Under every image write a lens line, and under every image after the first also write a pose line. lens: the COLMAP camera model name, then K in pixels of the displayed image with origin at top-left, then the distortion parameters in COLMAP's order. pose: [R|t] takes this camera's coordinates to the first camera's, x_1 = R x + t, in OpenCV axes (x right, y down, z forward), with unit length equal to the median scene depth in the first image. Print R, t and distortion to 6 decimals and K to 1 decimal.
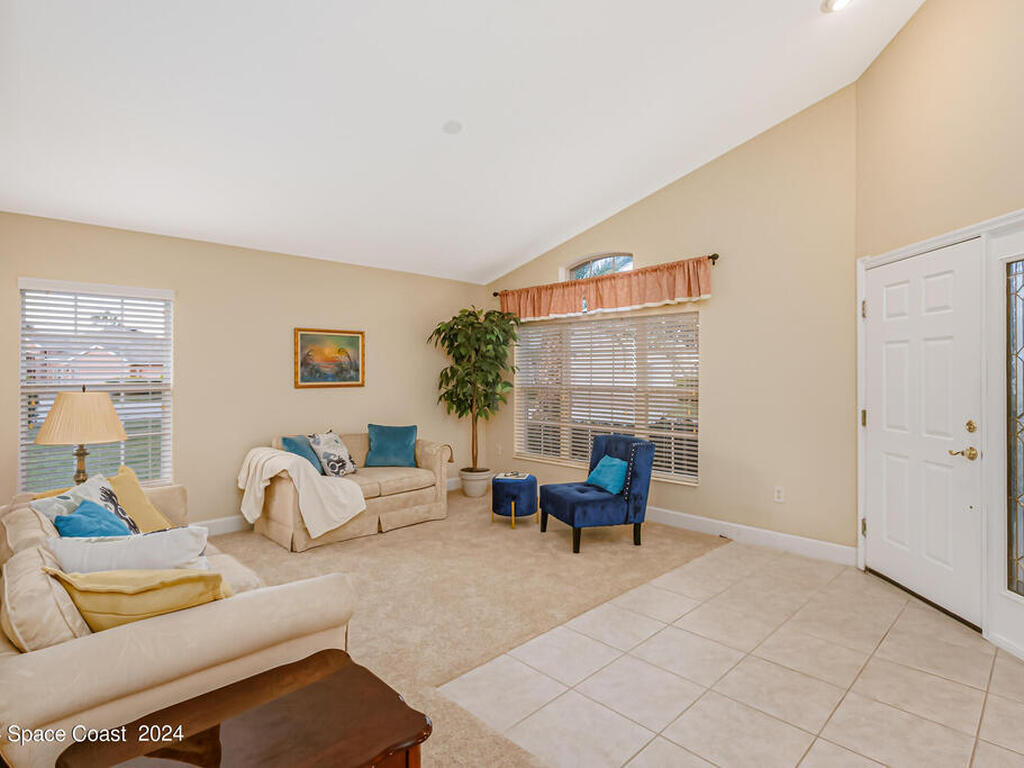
lens RADIAL K [[543.3, 0, 513.3], [0, 543.3, 372.5], [0, 0, 1]] dist [0.000966, -0.000100]
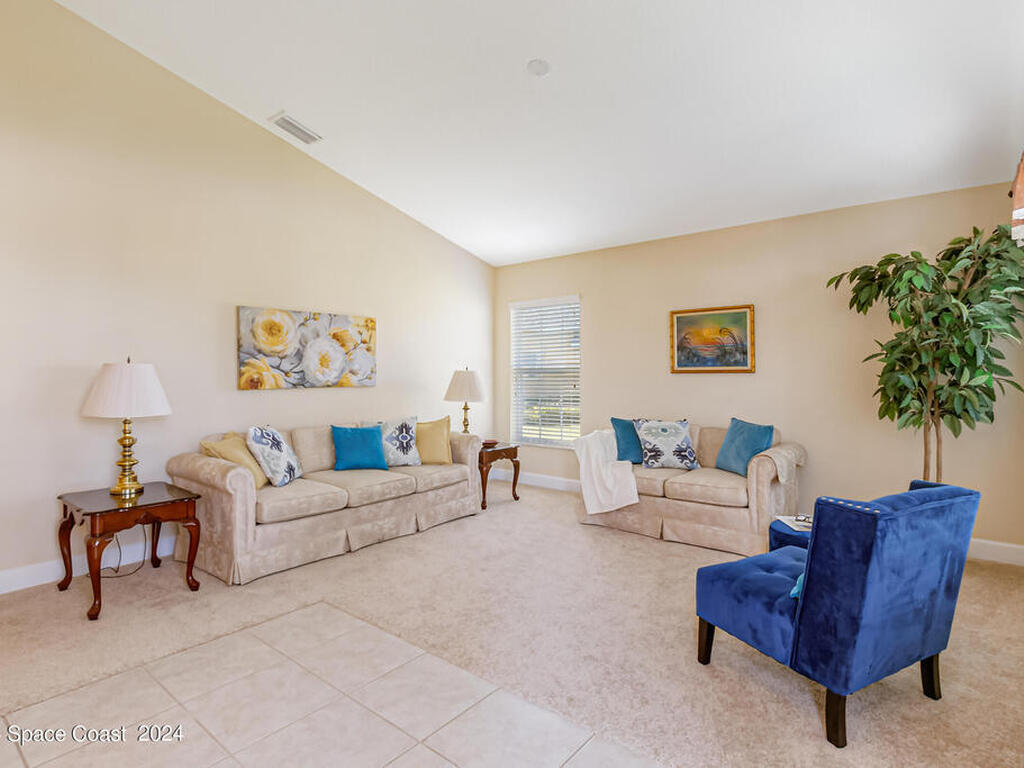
lens RADIAL K [[543.3, 0, 513.3], [0, 543.3, 372.5], [0, 0, 1]] dist [0.000966, -0.000100]
pose [[0.111293, 0.004066, -0.993779, 0.528604], [0.006308, 0.999969, 0.004798, 0.020947], [0.993768, -0.006802, 0.111264, 0.600566]]
